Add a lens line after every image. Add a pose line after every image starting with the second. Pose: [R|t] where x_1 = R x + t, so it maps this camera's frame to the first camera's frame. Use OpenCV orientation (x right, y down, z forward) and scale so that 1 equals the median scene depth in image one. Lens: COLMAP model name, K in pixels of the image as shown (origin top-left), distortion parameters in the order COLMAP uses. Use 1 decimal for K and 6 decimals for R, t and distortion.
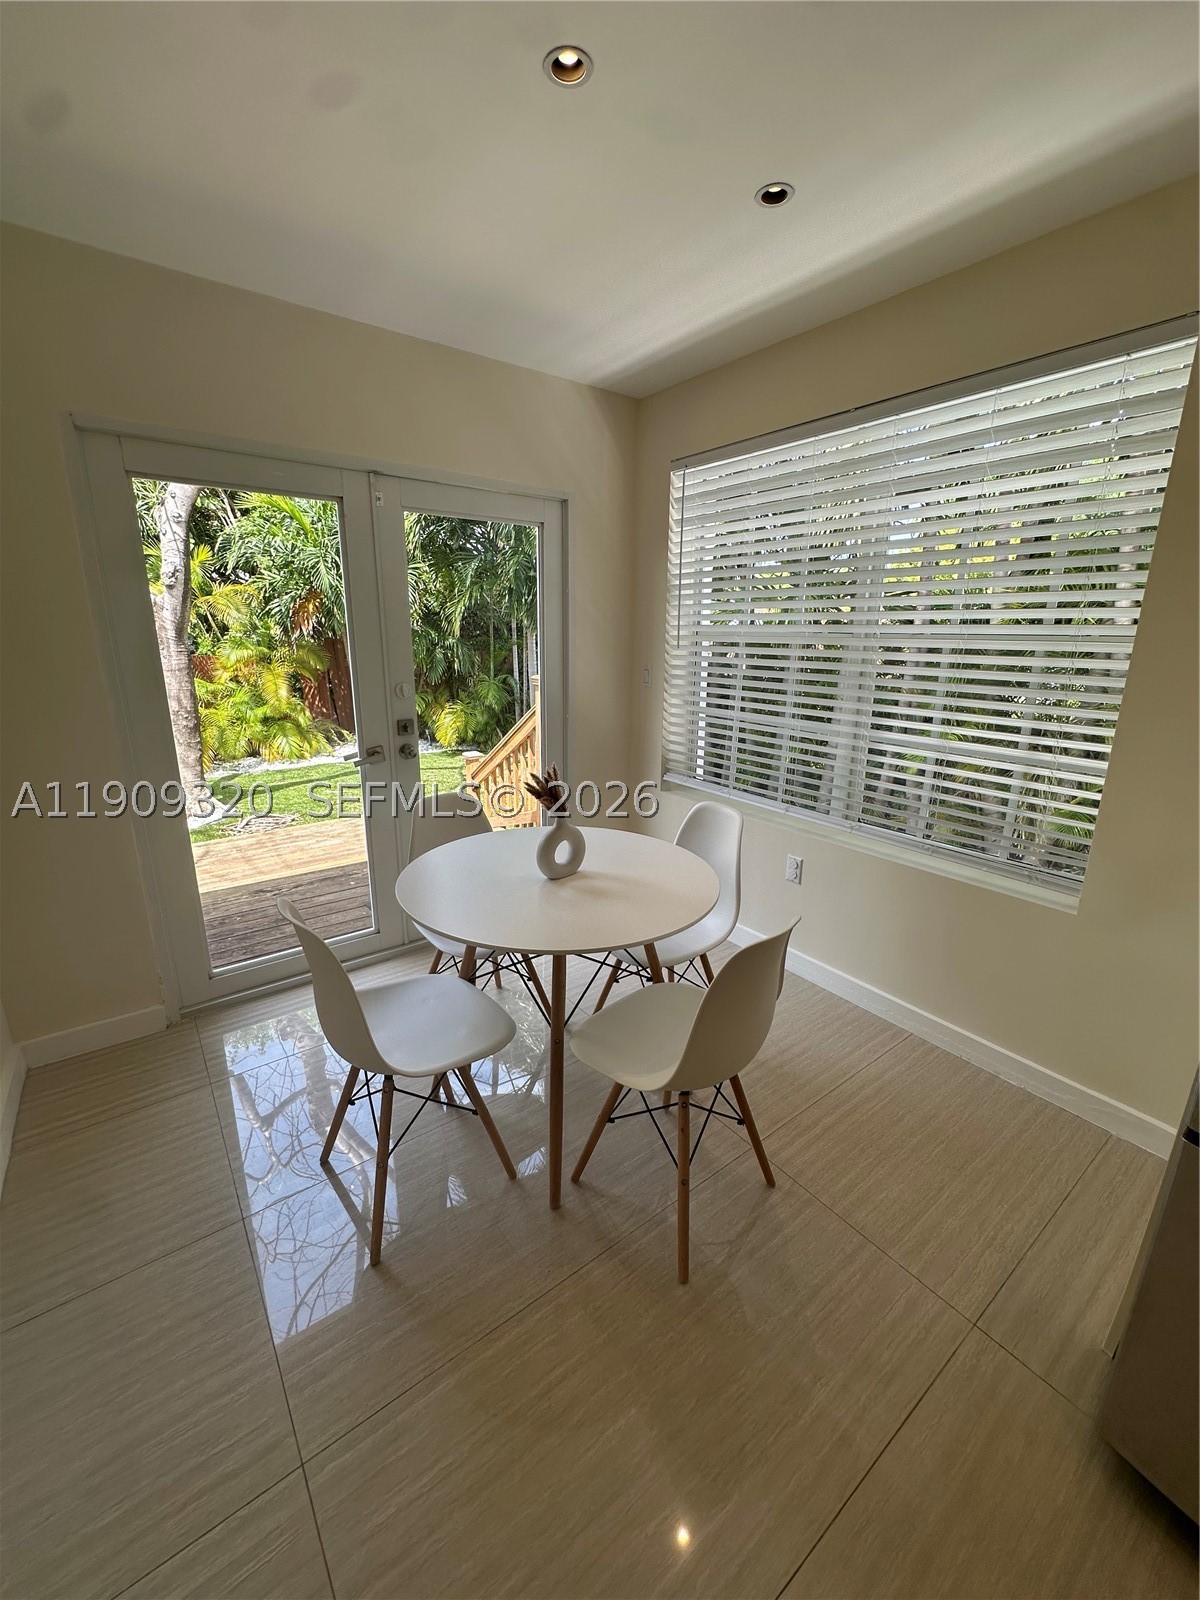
lens RADIAL K [[640.0, 0, 599.0], [0, 640.0, 793.9], [0, 0, 1]] dist [-0.004236, 0.000906]
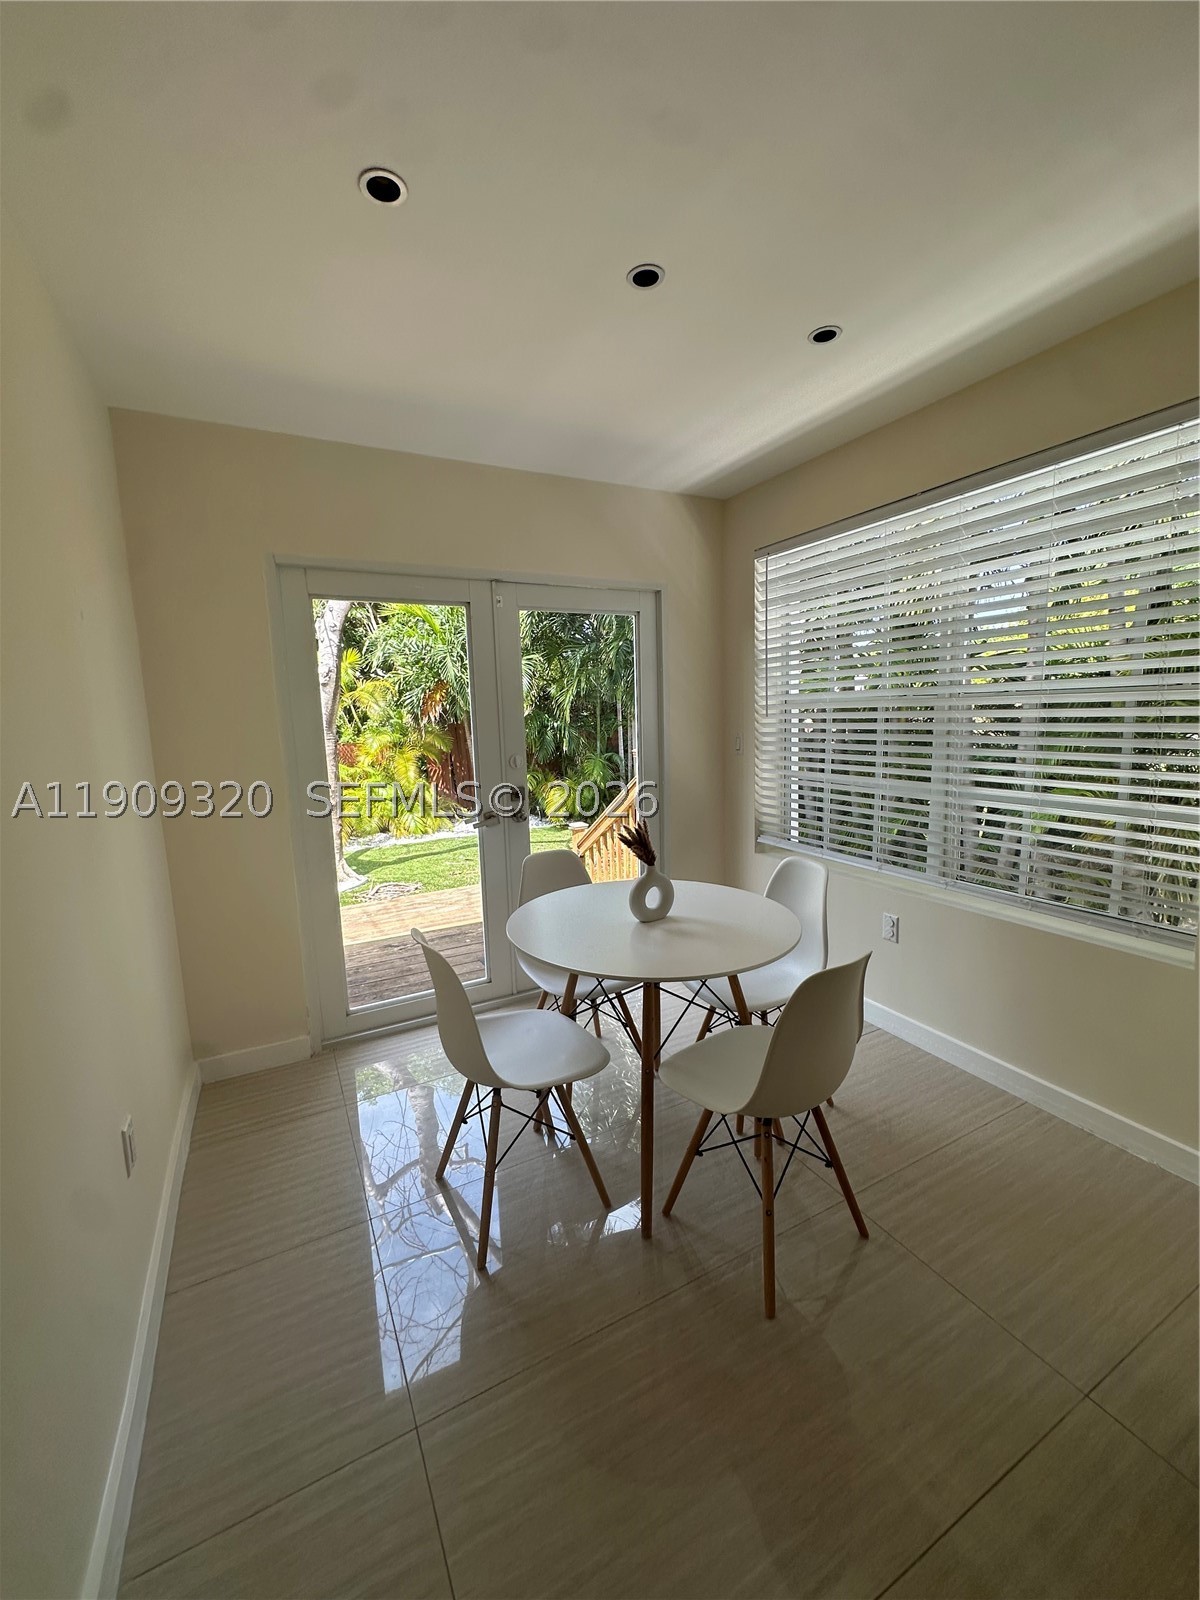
lens RADIAL K [[640.0, 0, 598.4], [0, 640.0, 793.2], [0, 0, 1]] dist [-0.004236, 0.000906]
pose [[0.985911, -0.018448, -0.166250, 0.030565], [-0.002150, 0.992420, -0.122874, 0.040289], [0.167256, 0.121500, 0.978398, -0.094050]]
